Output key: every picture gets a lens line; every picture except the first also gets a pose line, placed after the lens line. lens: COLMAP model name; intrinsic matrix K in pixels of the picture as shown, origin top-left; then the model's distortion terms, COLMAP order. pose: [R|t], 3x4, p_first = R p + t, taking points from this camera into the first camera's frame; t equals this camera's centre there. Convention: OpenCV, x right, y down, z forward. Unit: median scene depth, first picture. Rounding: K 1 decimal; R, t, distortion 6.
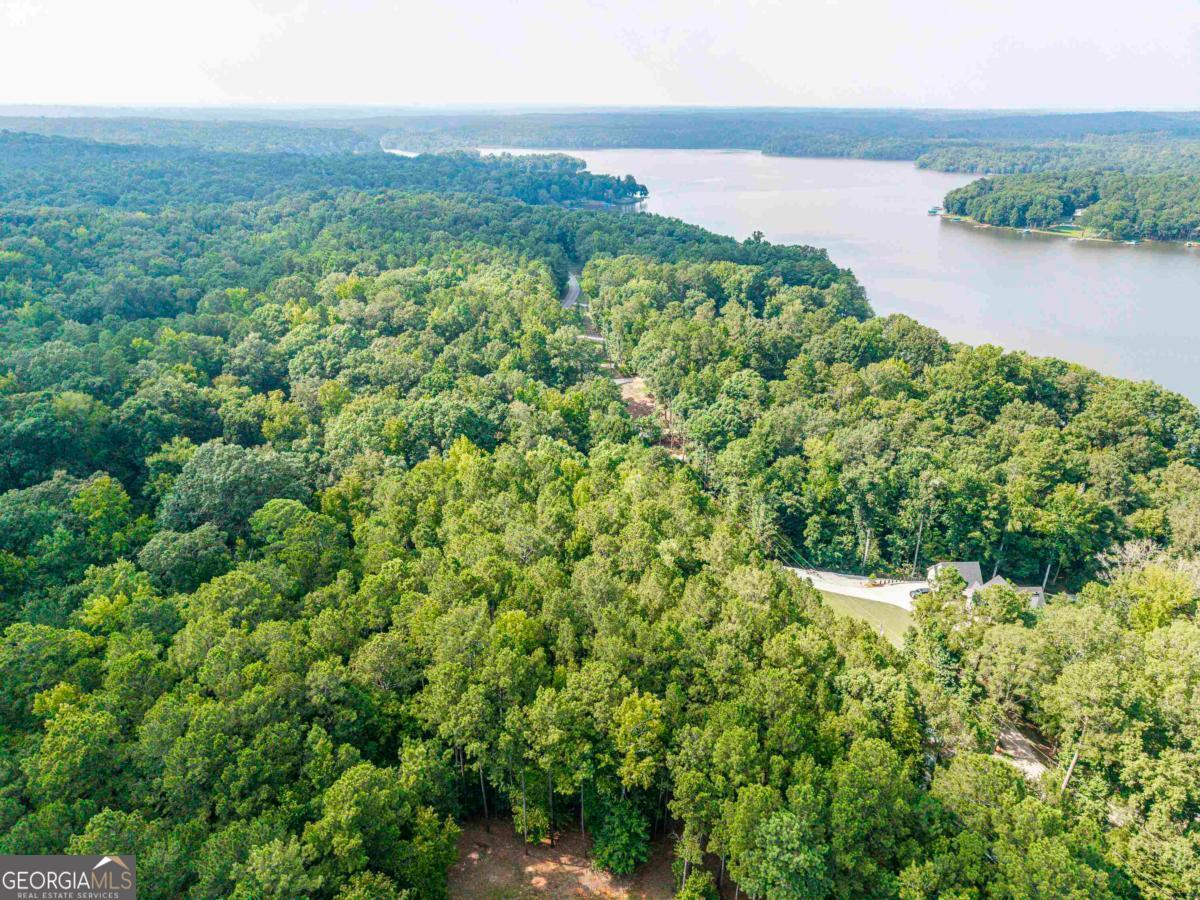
lens RADIAL K [[819.0, 0, 600.0], [0, 819.0, 450.0], [0, 0, 1]] dist [0.021996, -0.016278]
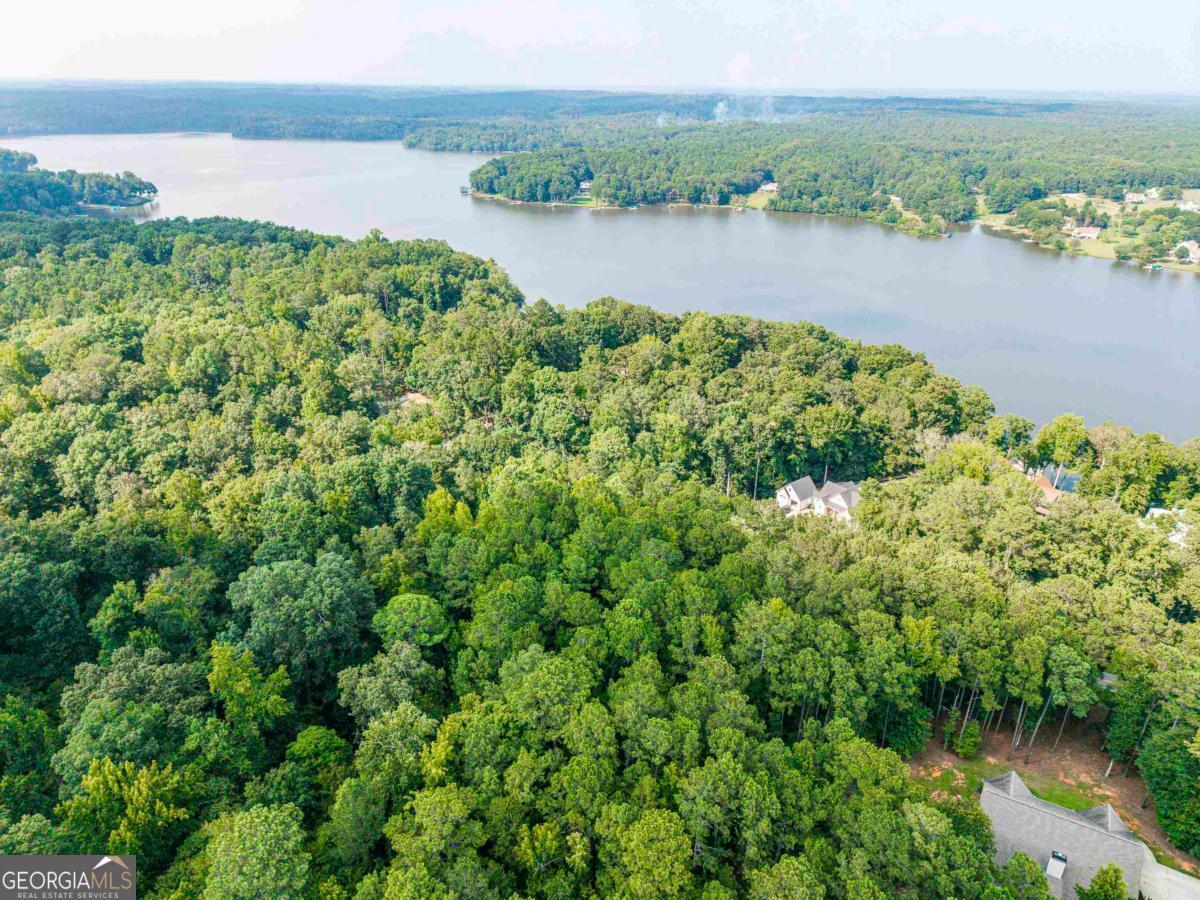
lens RADIAL K [[819.0, 0, 600.0], [0, 819.0, 450.0], [0, 0, 1]] dist [0.021996, -0.016278]
pose [[0.808225, -0.239533, 0.537956, -0.127680], [0.224586, 0.969868, 0.094430, -0.026049], [-0.544365, 0.044496, 0.837667, 0.017486]]
